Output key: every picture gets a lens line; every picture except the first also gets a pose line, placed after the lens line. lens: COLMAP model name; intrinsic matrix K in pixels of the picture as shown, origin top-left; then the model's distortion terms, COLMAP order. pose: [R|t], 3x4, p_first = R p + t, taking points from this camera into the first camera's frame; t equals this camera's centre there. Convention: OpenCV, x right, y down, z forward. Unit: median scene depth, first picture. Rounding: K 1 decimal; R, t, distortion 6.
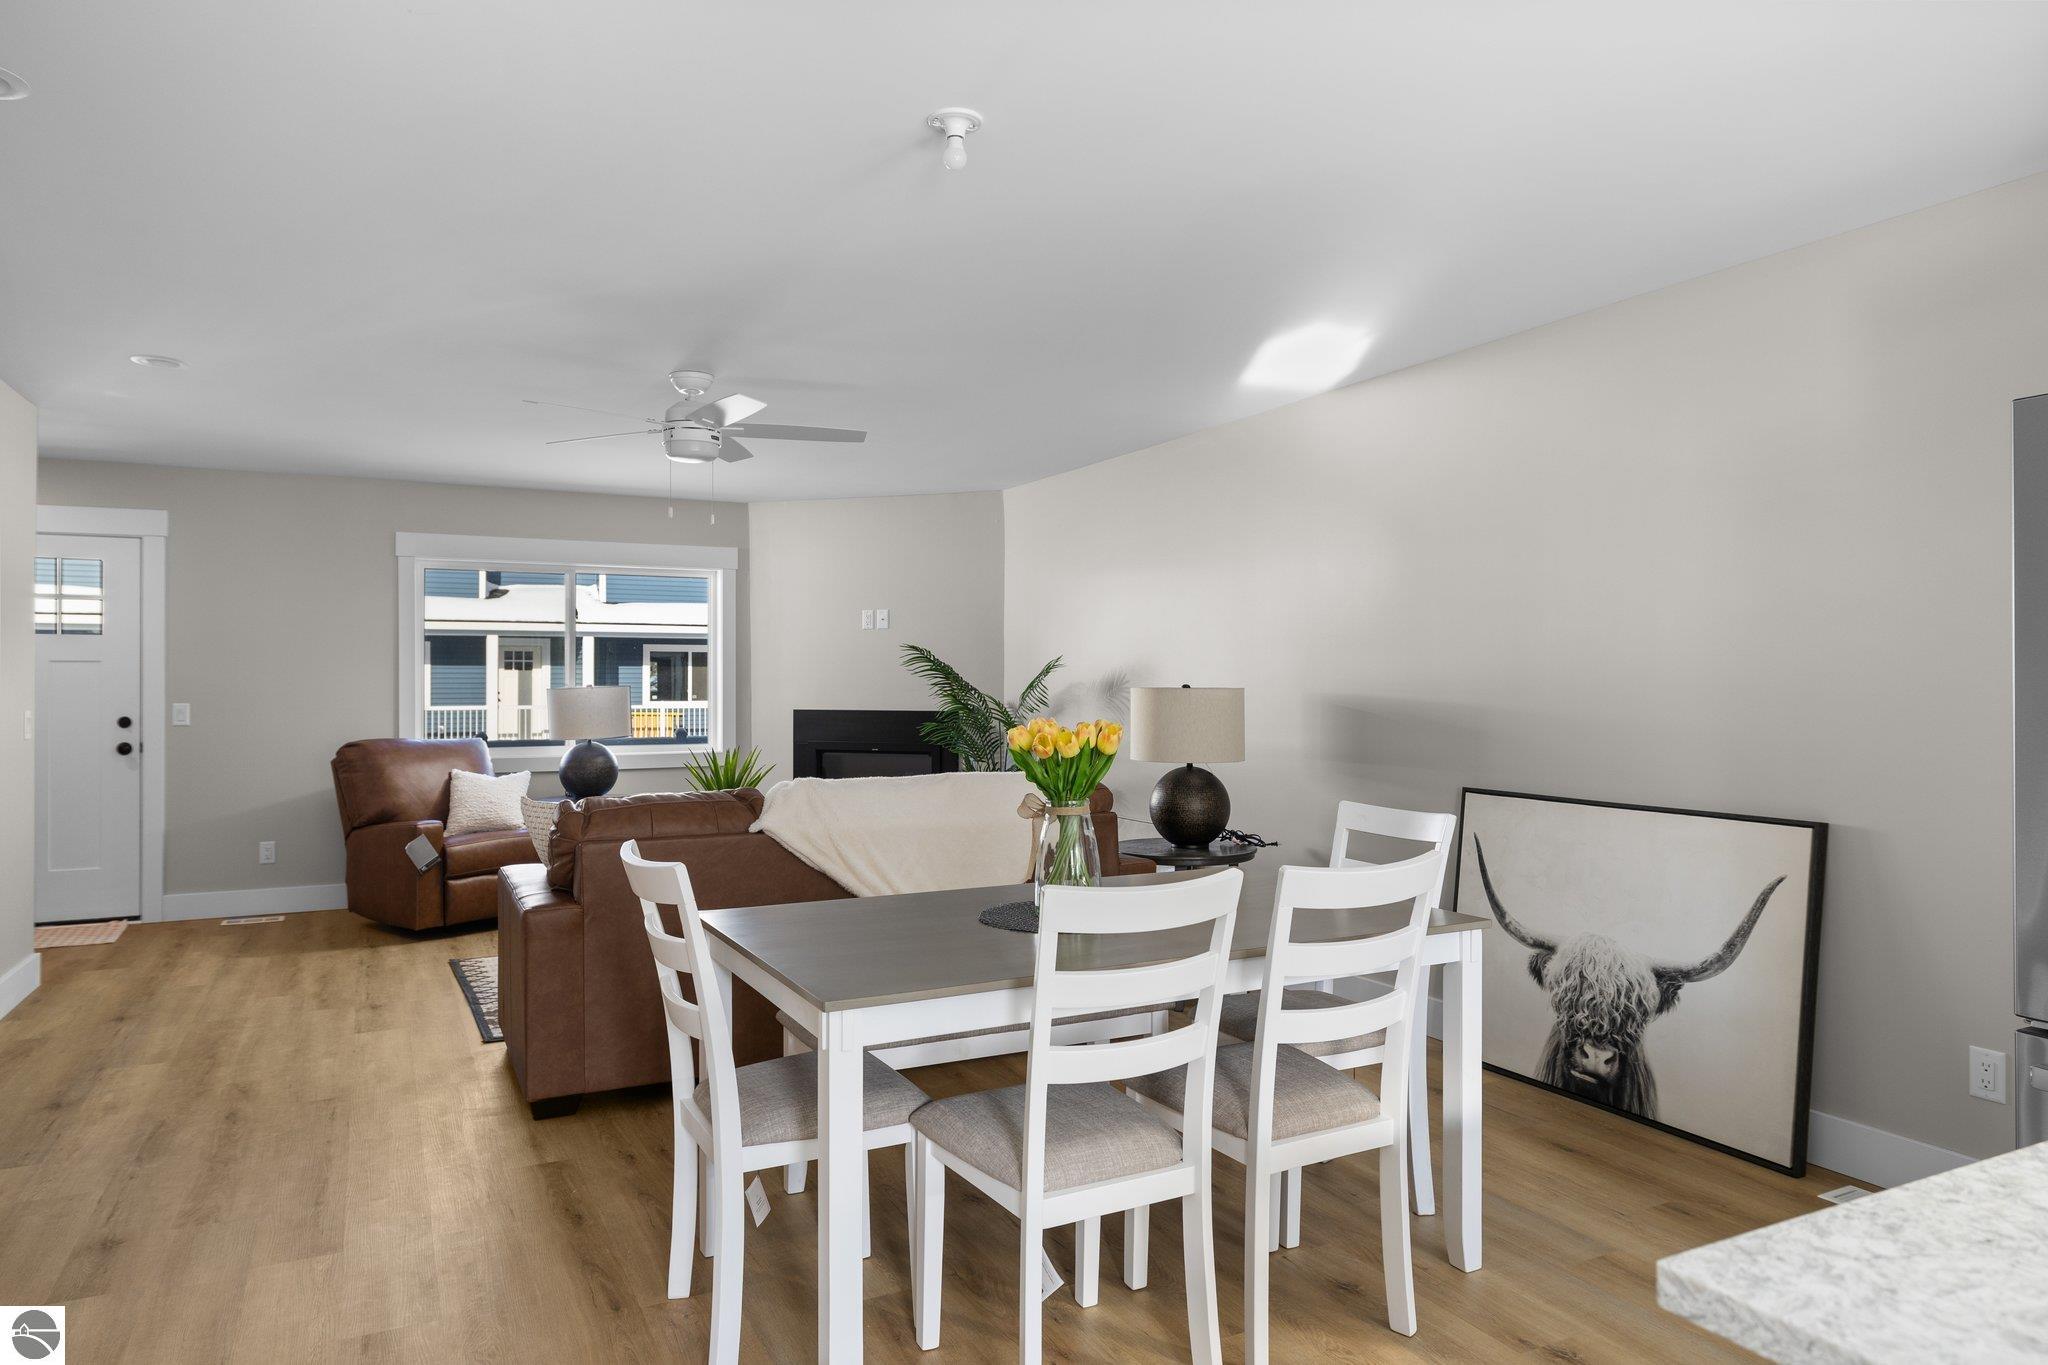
lens RADIAL K [[1306.9, 0, 1025.0], [0, 1306.9, 678.0], [0, 0, 1]] dist [0.005097, 0.000667]
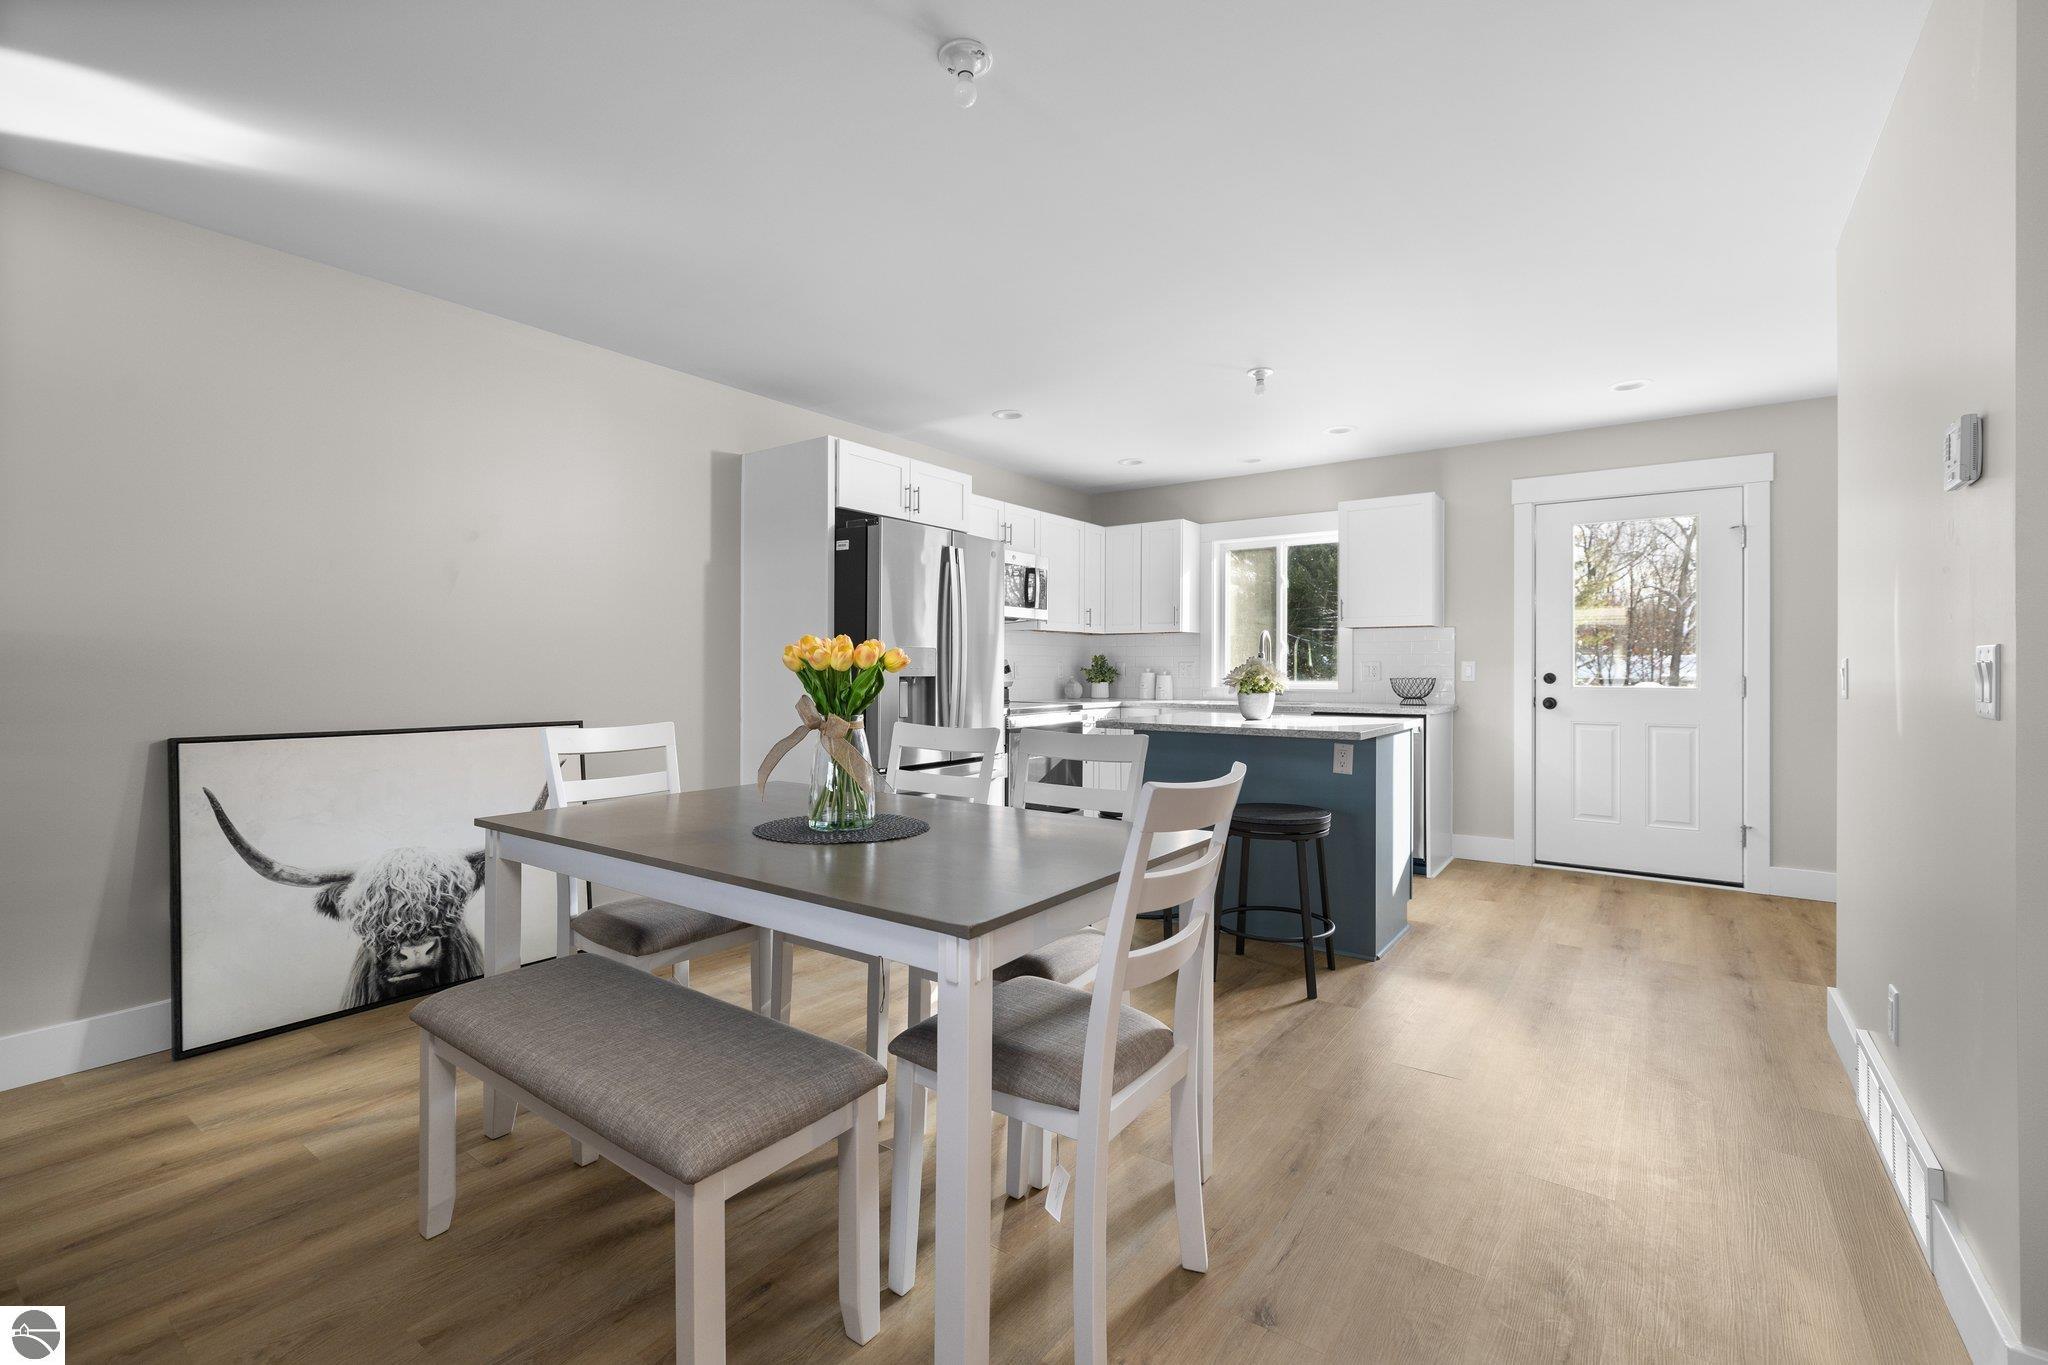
lens RADIAL K [[878.0, 0, 1023.4], [0, 878.0, 675.7], [0, 0, 1]] dist [0.001453, 0.000247]
pose [[-0.441591, 0.001620, 0.897215, -0.475710], [0.007004, 0.999974, 0.001642, 0.051923], [-0.897189, 0.007009, -0.441591, 0.860866]]
